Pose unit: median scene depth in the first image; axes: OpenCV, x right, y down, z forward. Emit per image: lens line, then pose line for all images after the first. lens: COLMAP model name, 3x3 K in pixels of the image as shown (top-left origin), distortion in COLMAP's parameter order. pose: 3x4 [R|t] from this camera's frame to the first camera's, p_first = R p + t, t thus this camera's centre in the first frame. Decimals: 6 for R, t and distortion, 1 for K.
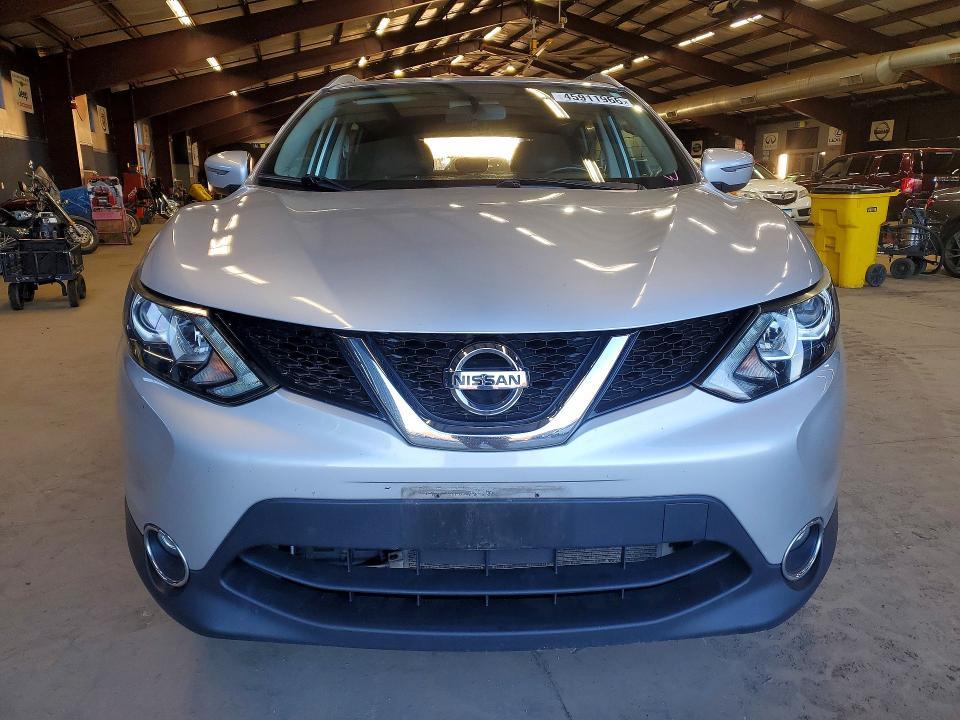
lens RADIAL K [[769.3, 0, 480.0], [0, 769.3, 360.0], [0, 0, 1]] dist [0.052585, -0.006062]
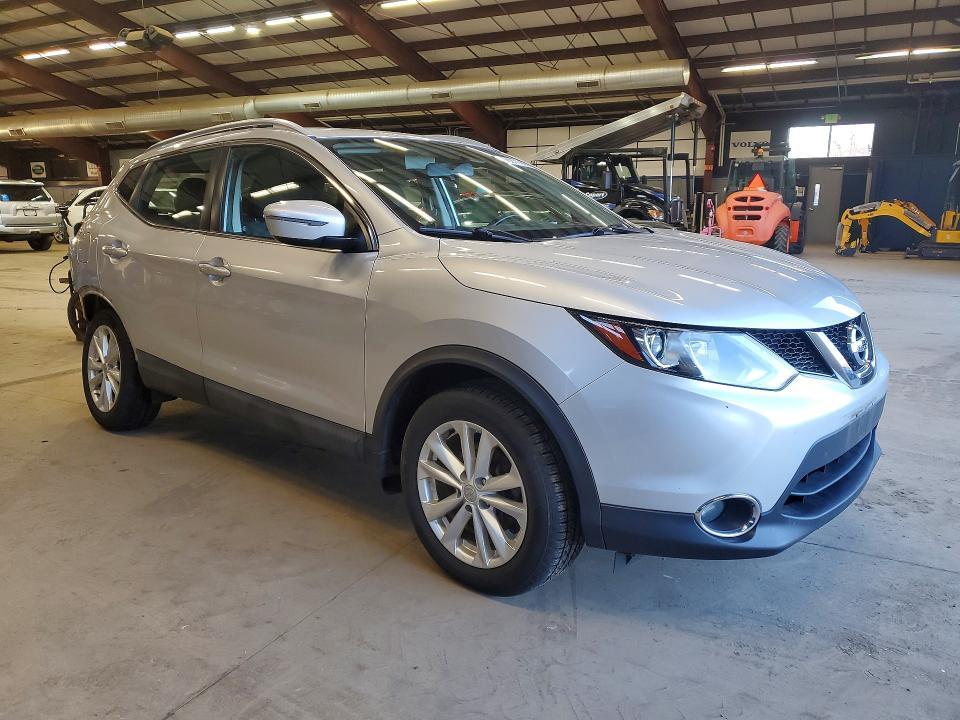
lens RADIAL K [[769.3, 0, 480.0], [0, 769.3, 360.0], [0, 0, 1]] dist [0.052585, -0.006062]
pose [[0.649290, -0.158160, 0.743914, -0.140353], [0.178765, 0.982471, 0.052852, -0.013502], [-0.739233, 0.098669, 0.666182, 0.034583]]
